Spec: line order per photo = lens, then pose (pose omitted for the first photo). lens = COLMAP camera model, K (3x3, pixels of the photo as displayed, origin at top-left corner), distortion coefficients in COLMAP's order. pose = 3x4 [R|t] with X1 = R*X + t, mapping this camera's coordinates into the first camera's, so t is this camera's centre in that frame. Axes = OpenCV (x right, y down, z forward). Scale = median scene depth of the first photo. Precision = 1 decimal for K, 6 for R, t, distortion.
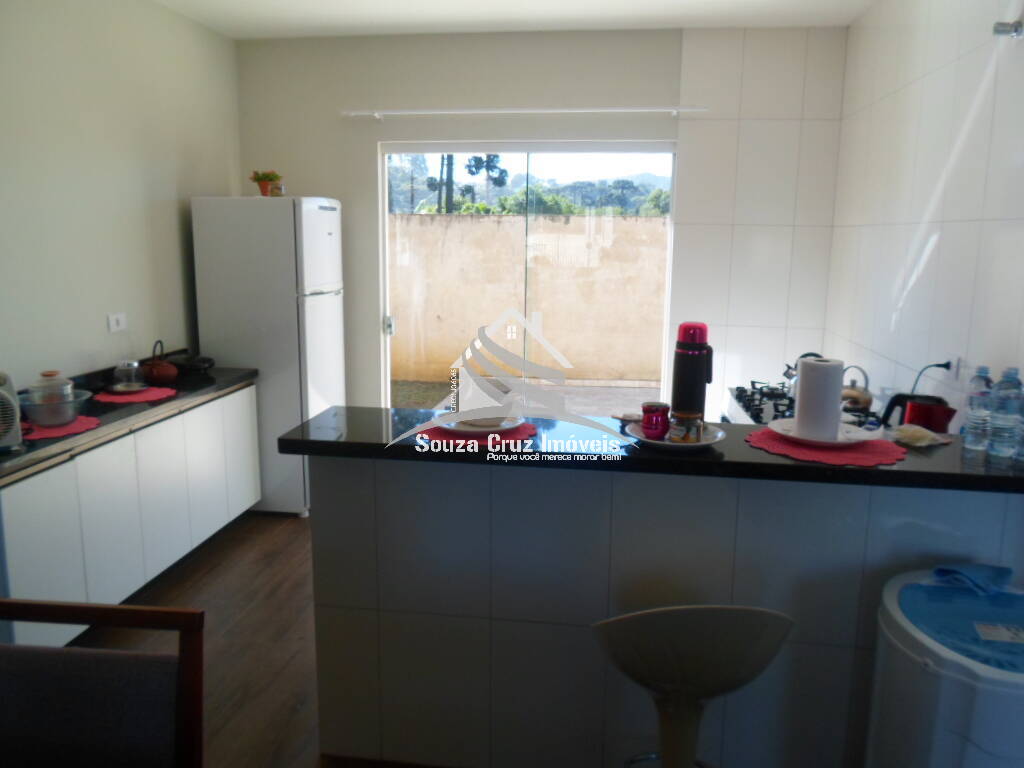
lens RADIAL K [[788.4, 0, 508.7], [0, 788.4, 381.3], [0, 0, 1]] dist [-0.004792, -0.014172]
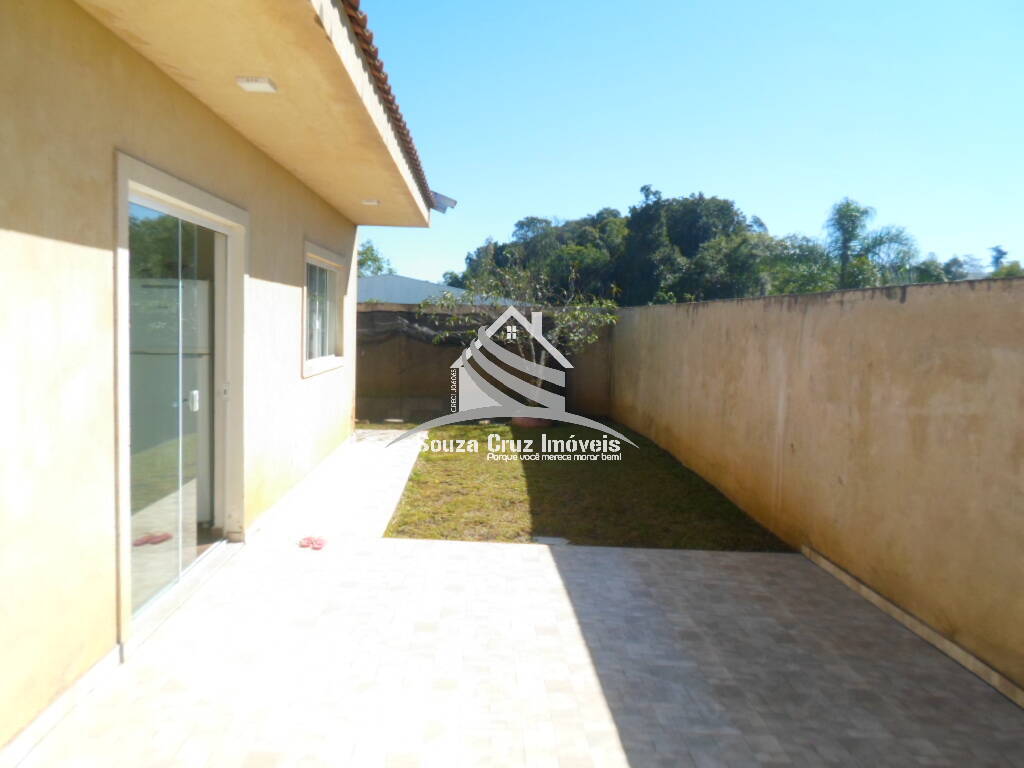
lens RADIAL K [[790.6, 0, 508.6], [0, 790.6, 381.2], [0, 0, 1]] dist [-0.017236, 0.014226]
pose [[0.177090, 0.069477, -0.981739, 0.706149], [-0.214069, 0.976343, 0.030480, -0.141424], [0.960632, 0.204762, 0.187773, 0.864505]]
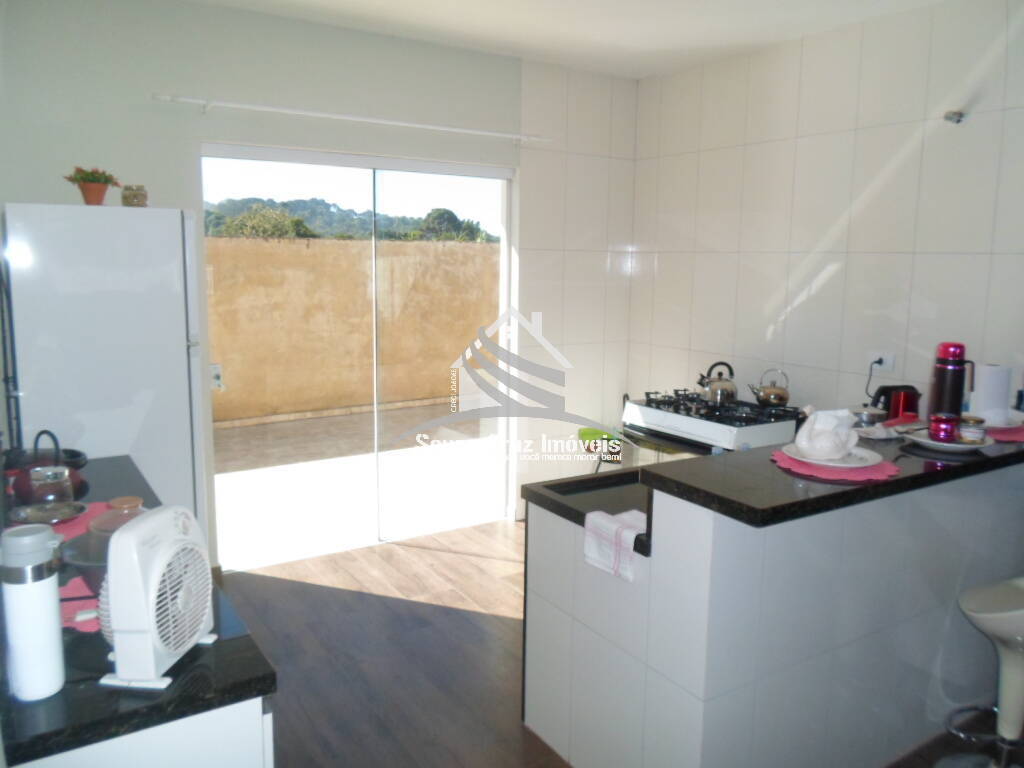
lens RADIAL K [[790.6, 0, 508.6], [0, 790.6, 381.2], [0, 0, 1]] dist [-0.017236, 0.014226]
pose [[0.761061, -0.099261, 0.641041, -0.314770], [0.115035, 0.993212, 0.017219, -0.033558], [-0.638399, 0.060637, 0.767313, 0.161198]]
